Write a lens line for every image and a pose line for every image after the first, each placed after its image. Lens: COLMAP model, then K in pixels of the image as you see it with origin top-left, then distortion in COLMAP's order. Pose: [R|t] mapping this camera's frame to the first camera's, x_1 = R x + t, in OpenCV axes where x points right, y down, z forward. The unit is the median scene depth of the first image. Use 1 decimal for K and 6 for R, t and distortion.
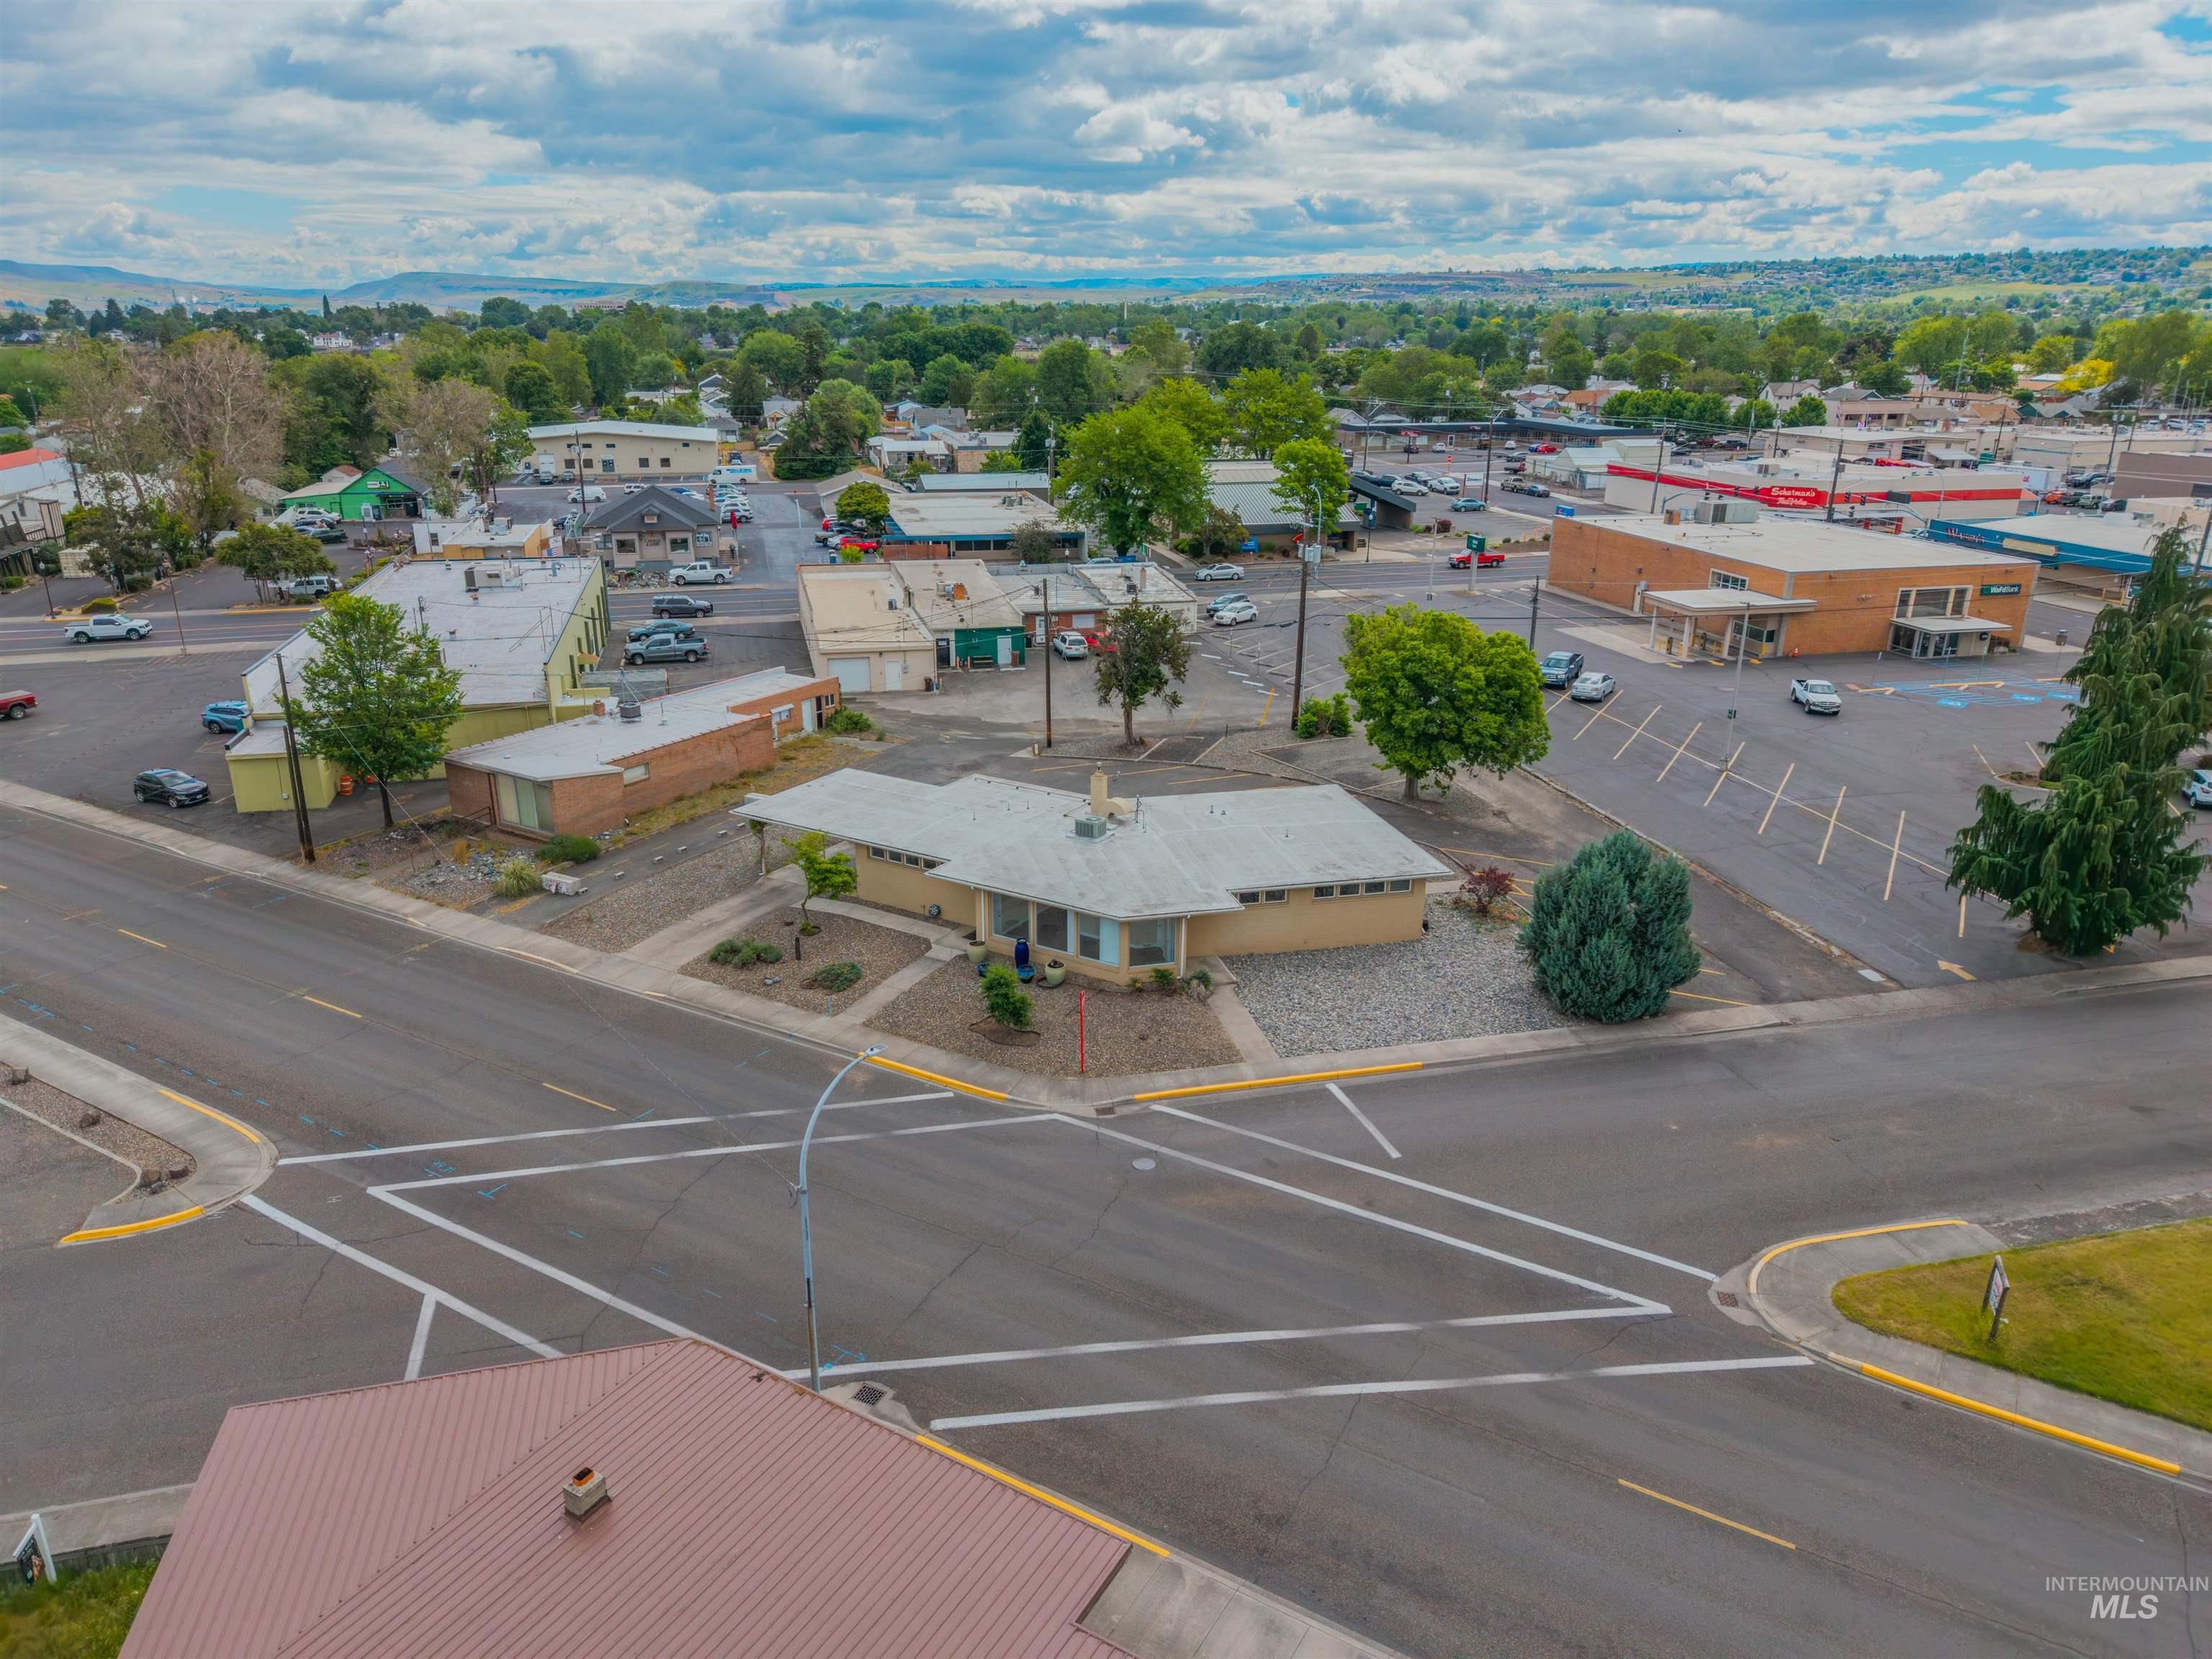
lens RADIAL K [[1482.8, 0, 1106.0], [0, 1482.8, 829.5], [0, 0, 1]] dist [0.024717, -0.014662]
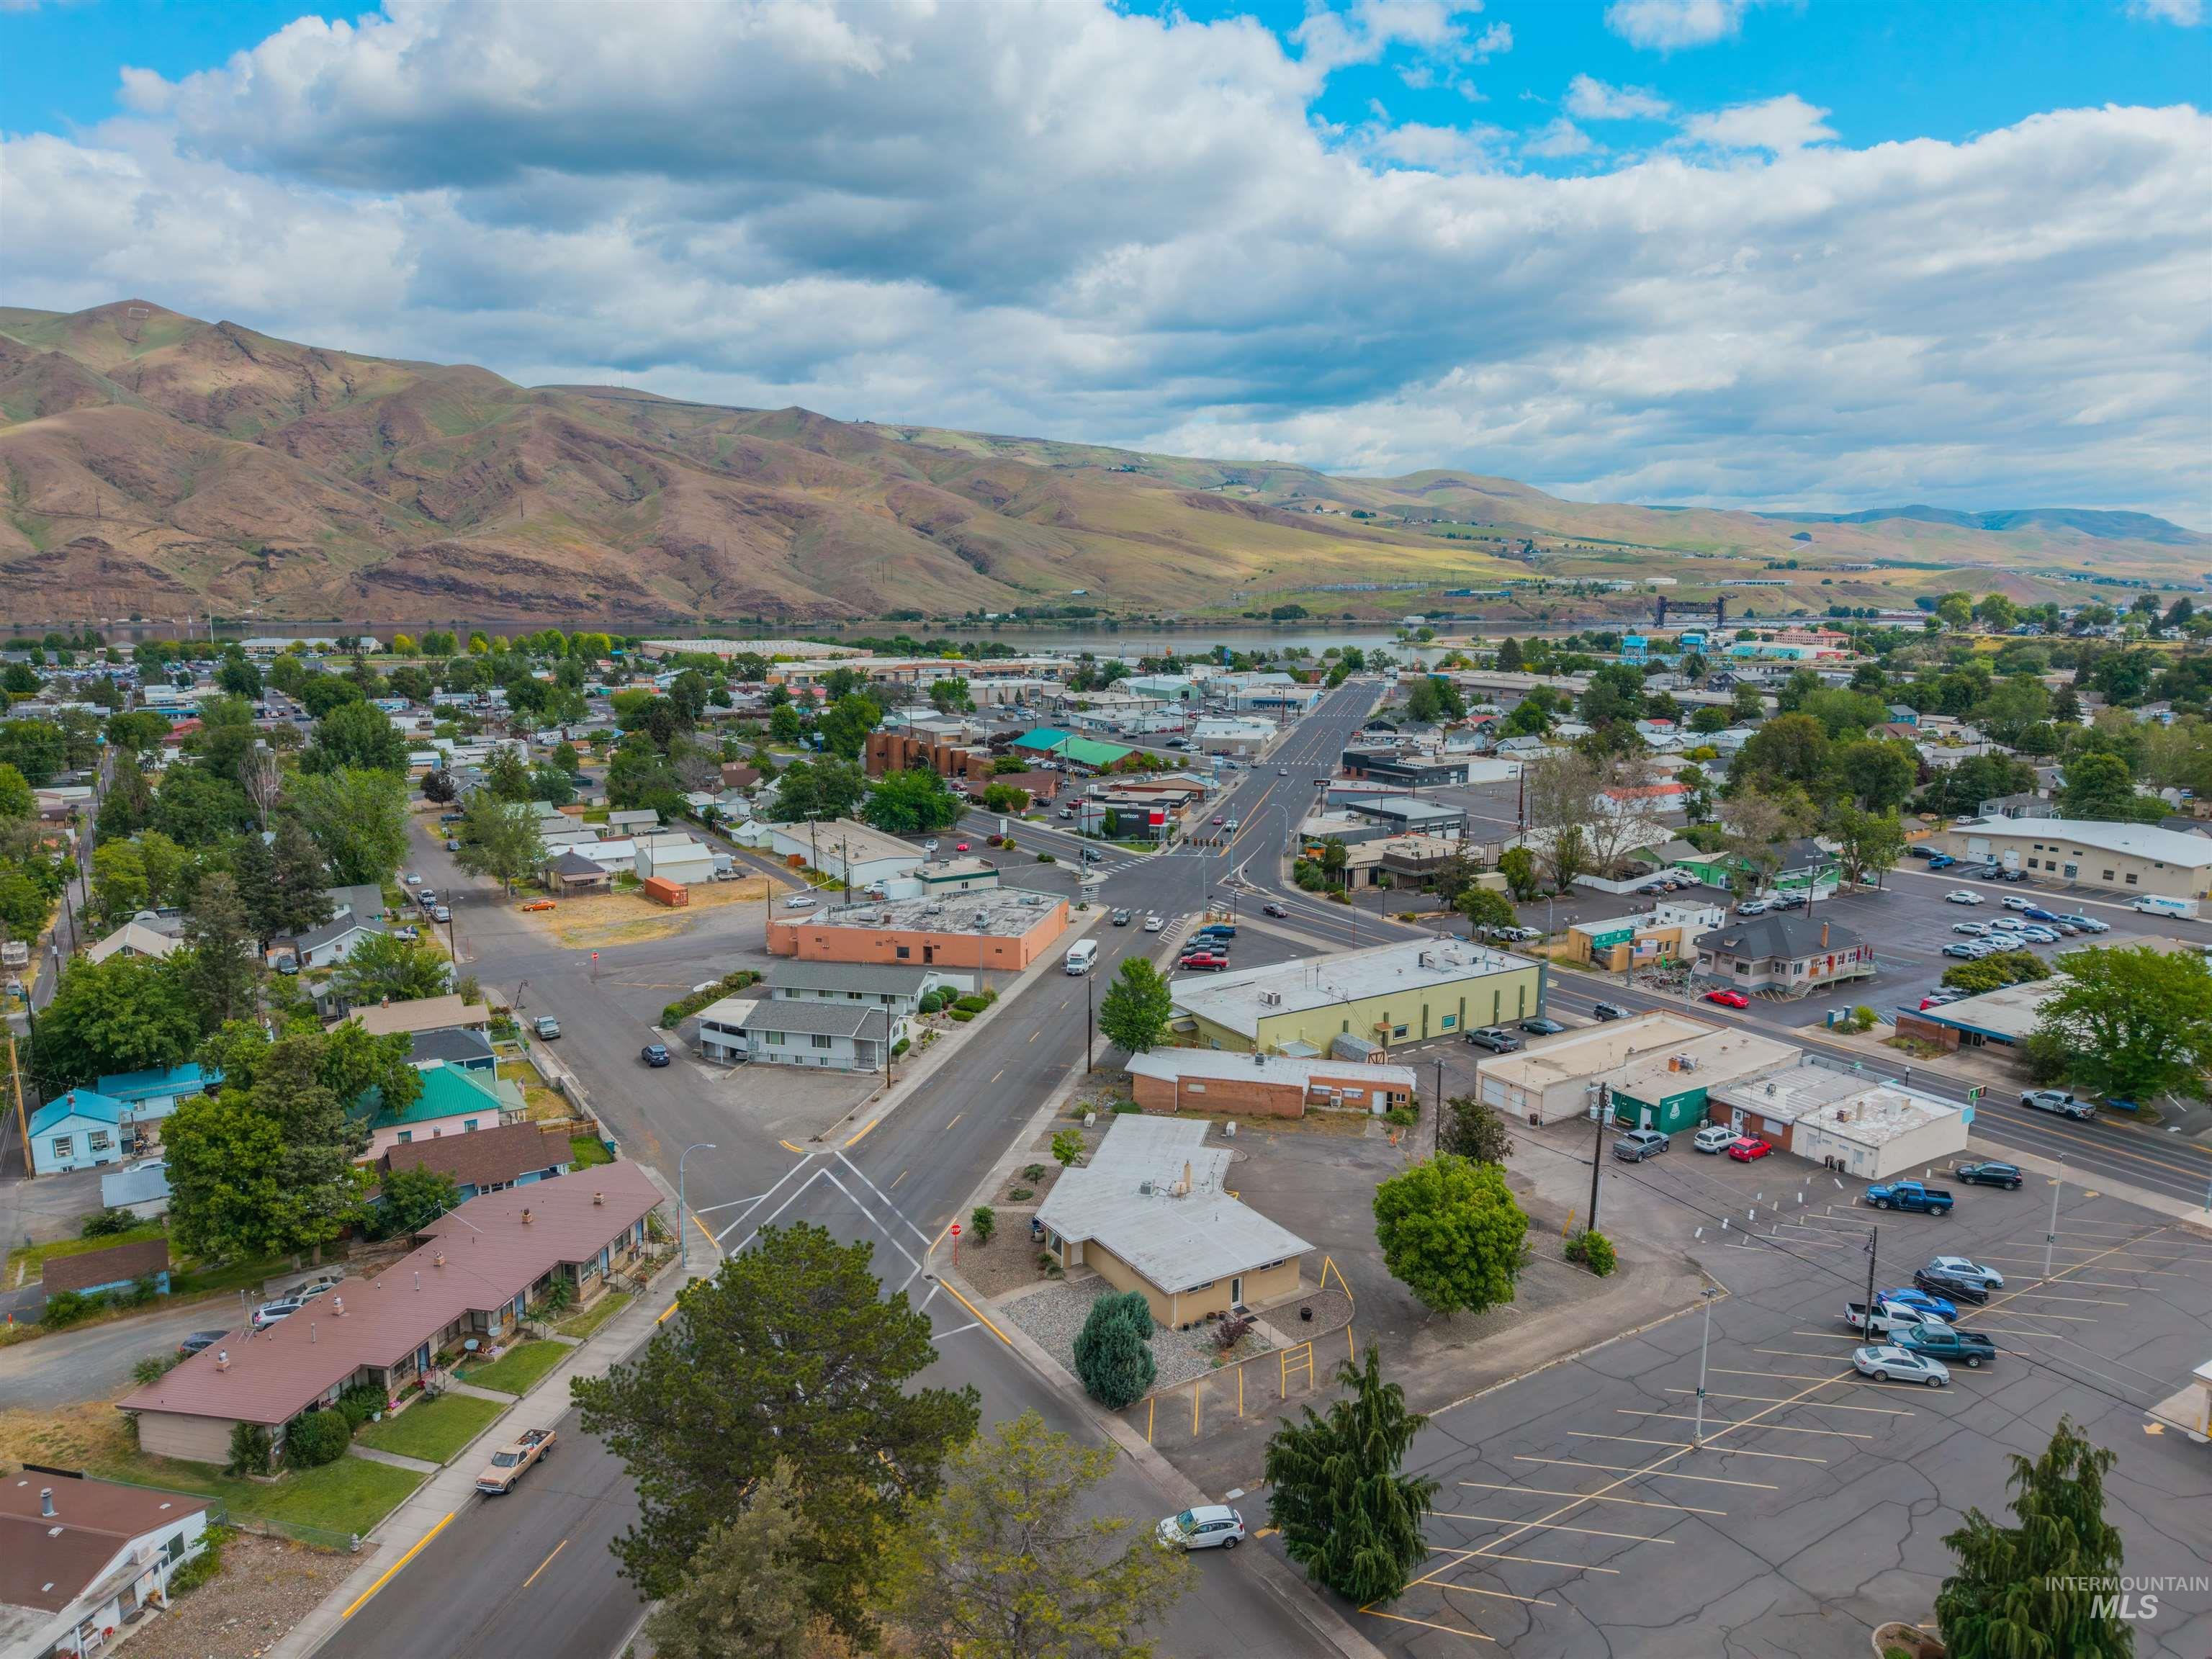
lens RADIAL K [[1481.5, 0, 1106.4], [0, 1481.5, 836.5], [0, 0, 1]] dist [0.020352, -0.017598]
pose [[0.319240, 0.165655, -0.933083, 1.682205], [-0.314902, 0.947199, 0.060422, -0.530169], [0.893825, 0.274541, 0.354548, 0.248246]]
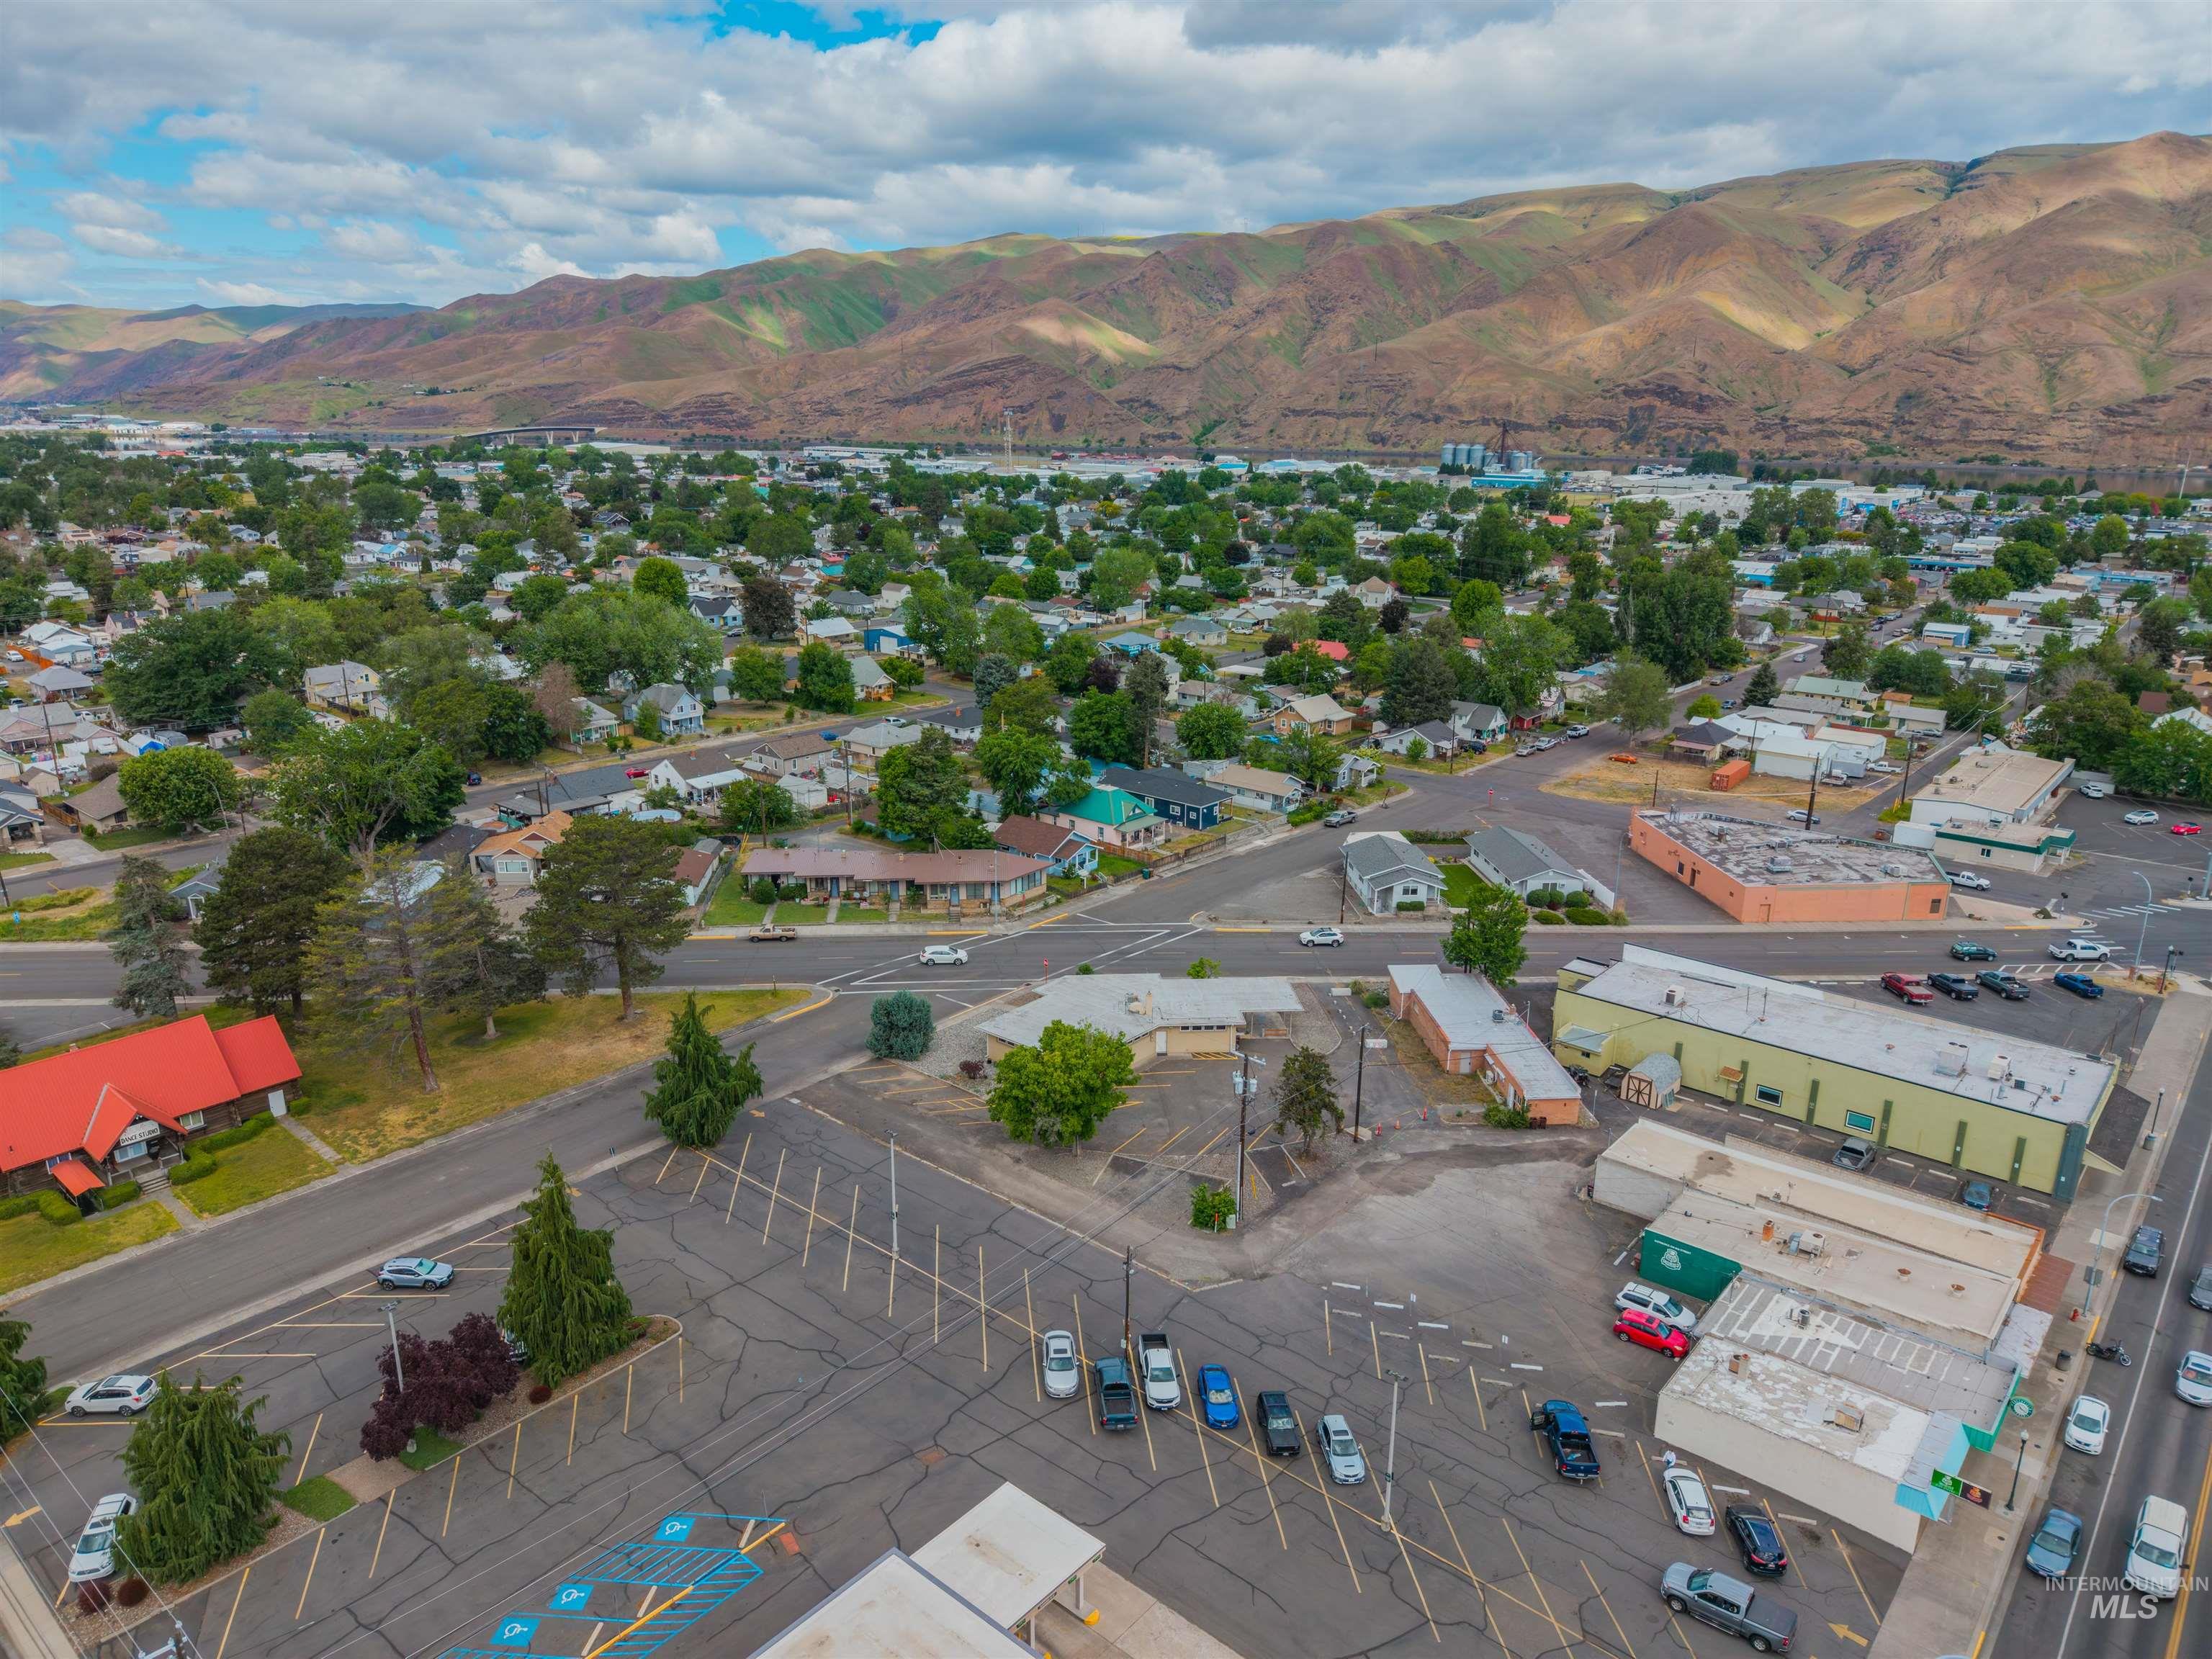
lens RADIAL K [[1505.1, 0, 1121.7], [0, 1505.1, 785.6], [0, 0, 1]] dist [0.032437, -0.001548]
pose [[-0.802019, 0.138778, -0.580953, 1.351090], [-0.209276, 0.845691, 0.490929, -1.467564], [0.559437, 0.515314, -0.649217, 2.477268]]
